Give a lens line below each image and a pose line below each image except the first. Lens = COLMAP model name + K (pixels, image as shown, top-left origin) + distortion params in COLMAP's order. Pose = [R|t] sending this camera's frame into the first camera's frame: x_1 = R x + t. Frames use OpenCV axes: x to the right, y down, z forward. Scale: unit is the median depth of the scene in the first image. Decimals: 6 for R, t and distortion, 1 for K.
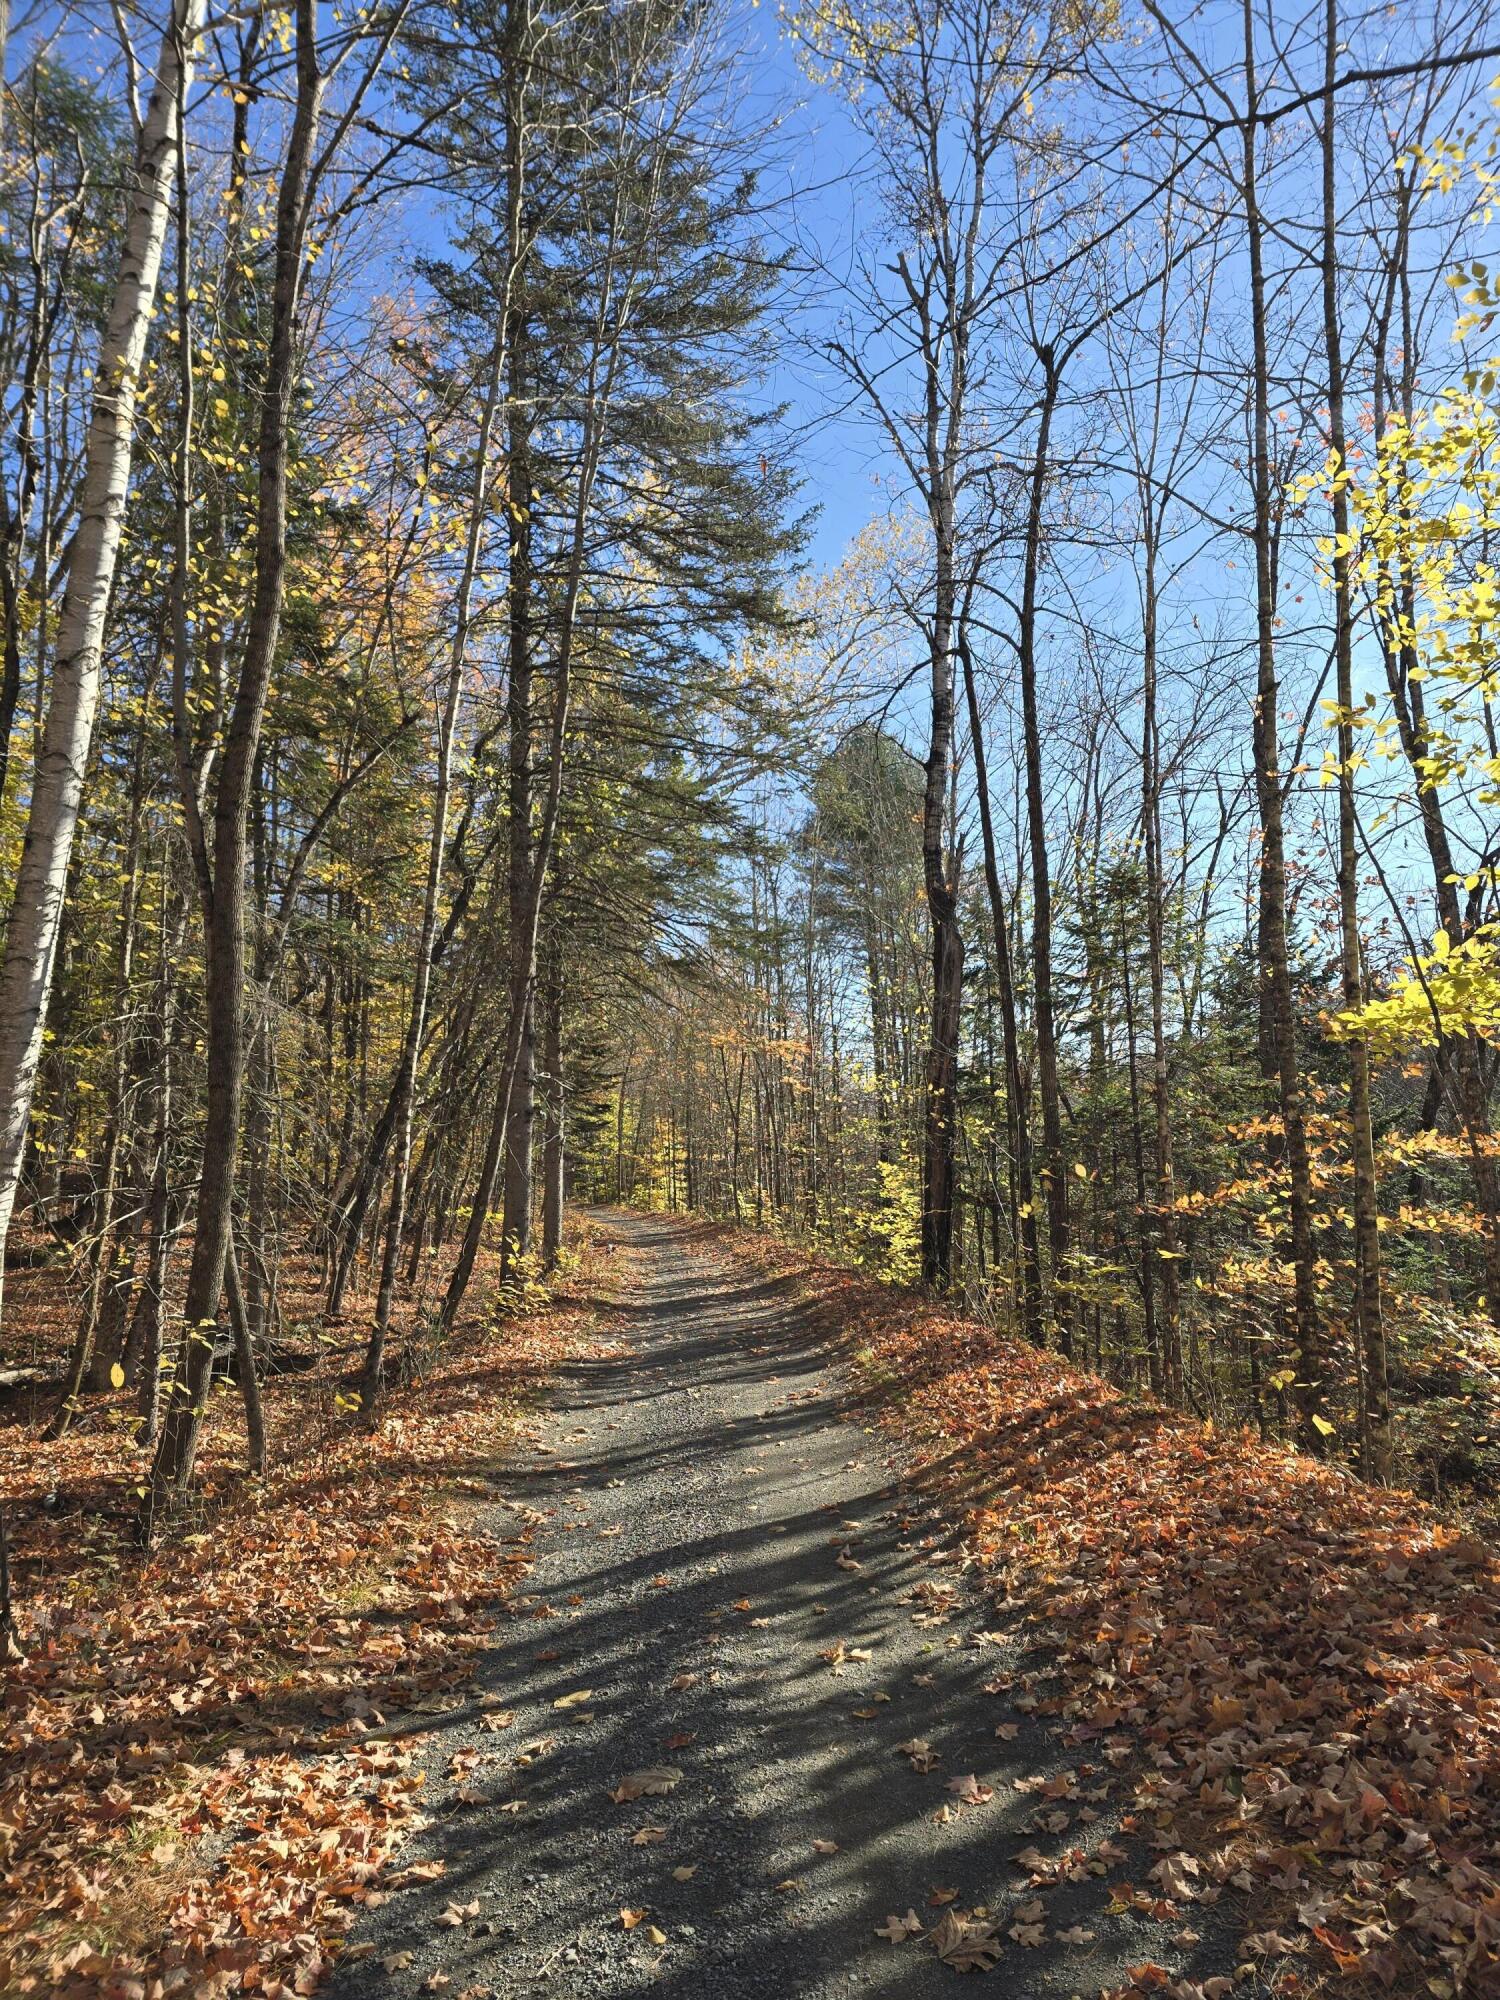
lens RADIAL K [[1339.0, 0, 771.8], [0, 1339.0, 997.1], [0, 0, 1]] dist [0.008980, -0.000341]
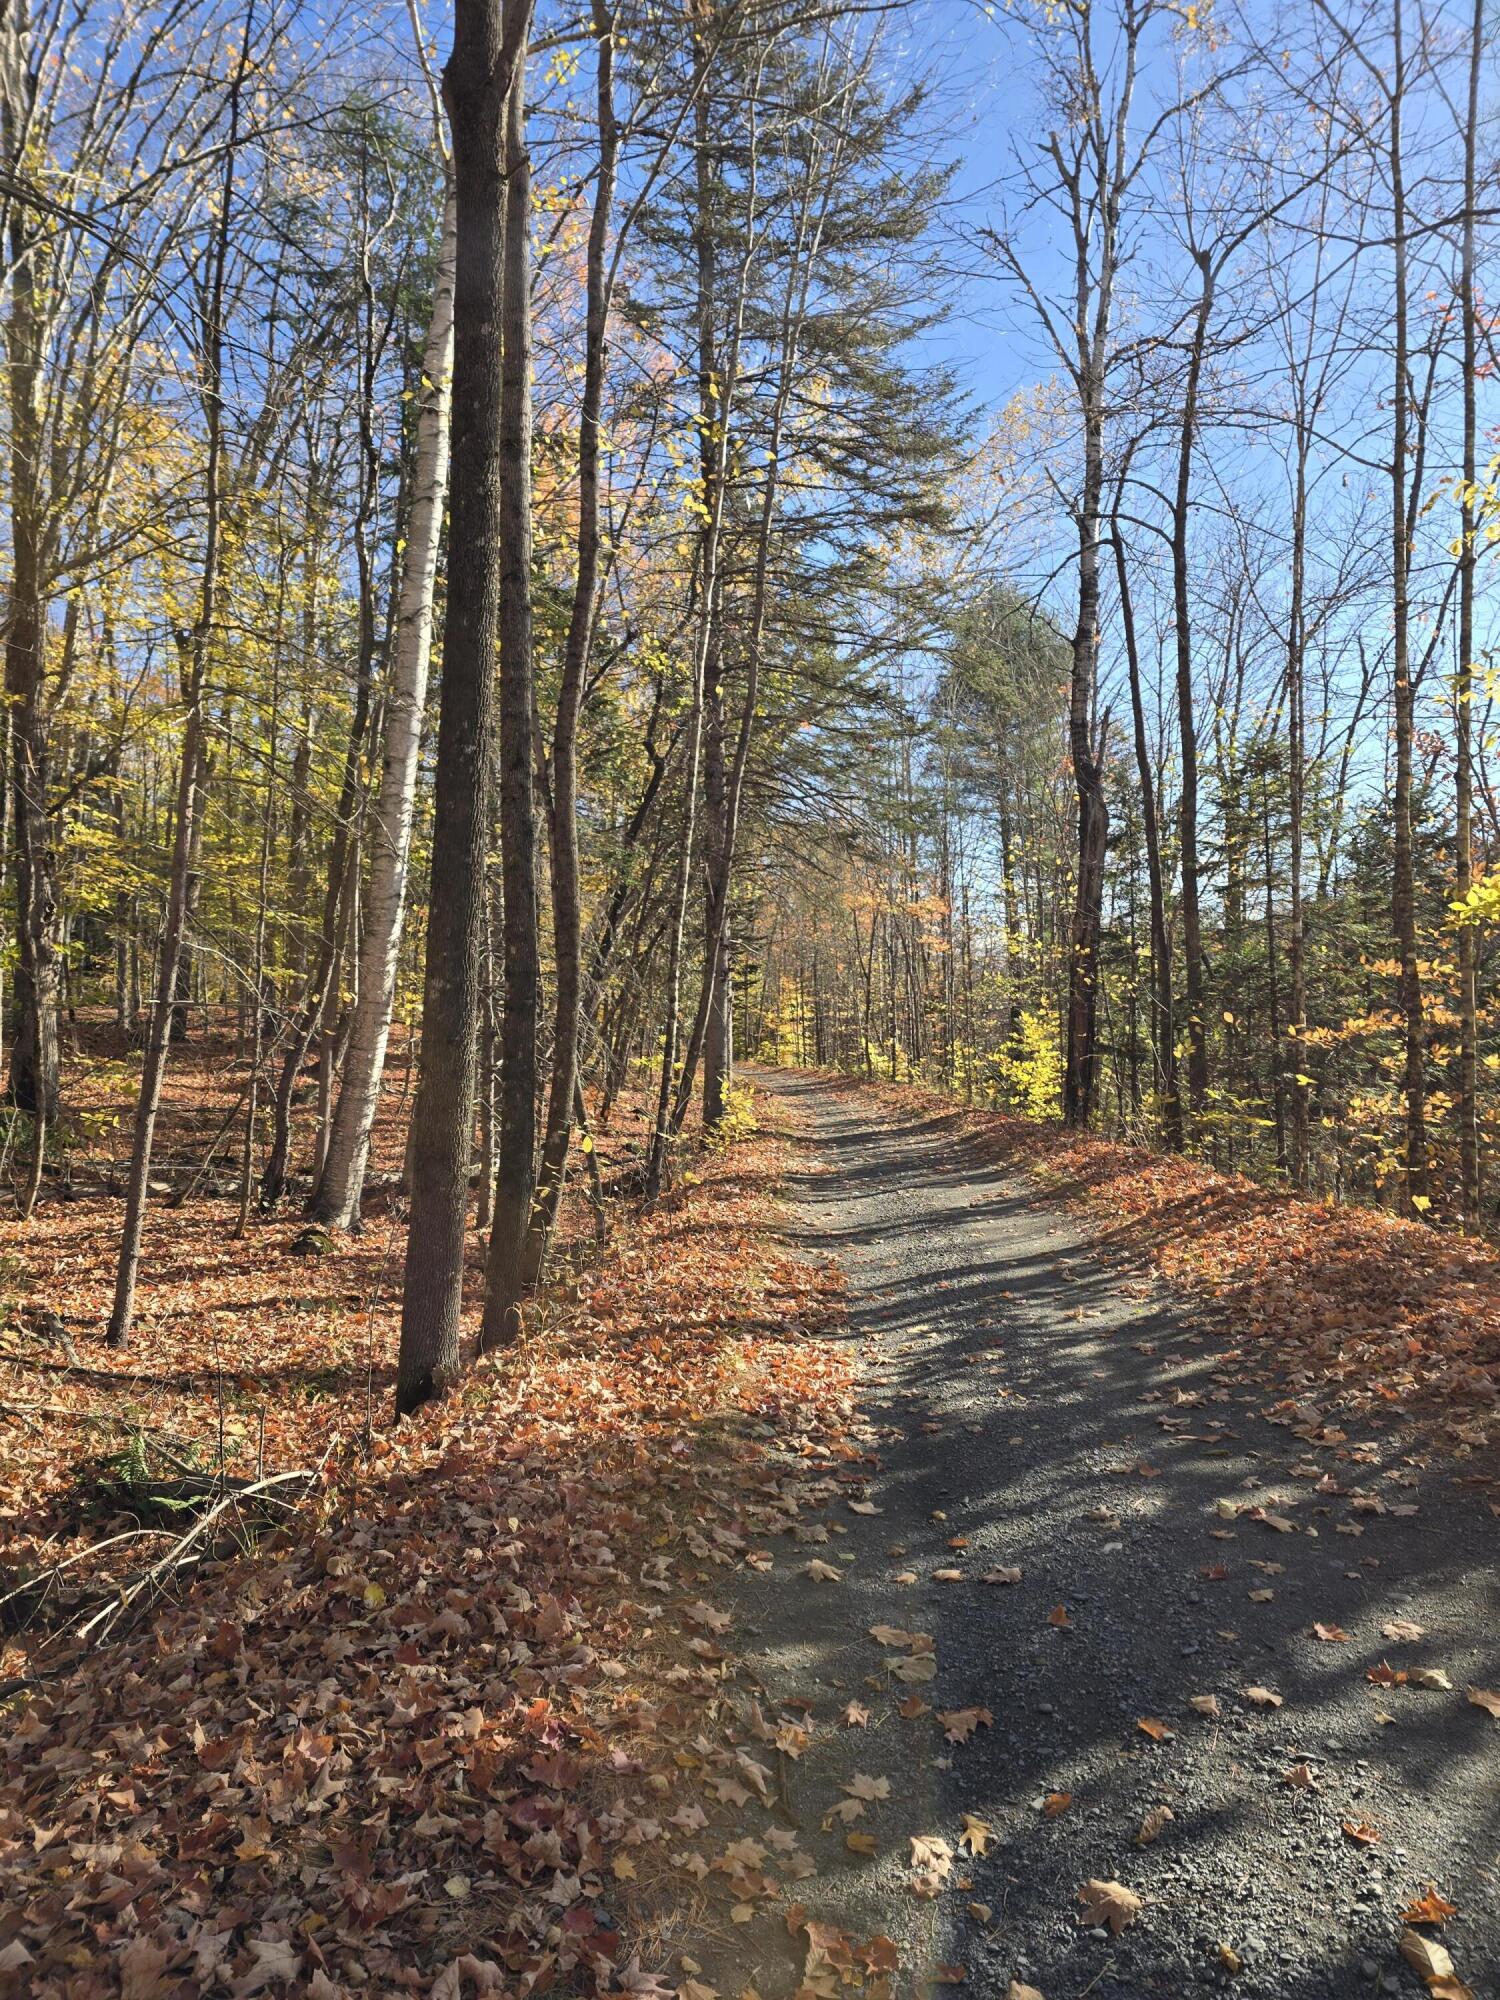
lens RADIAL K [[1324.9, 0, 750.0], [0, 1324.9, 1000.0], [0, 0, 1]] dist [-0.006455, -0.005778]
pose [[0.994245, -0.004207, -0.107043, -0.033660], [0.015726, 0.994136, 0.106991, -0.009556], [0.105965, -0.108059, 0.988481, -0.107951]]
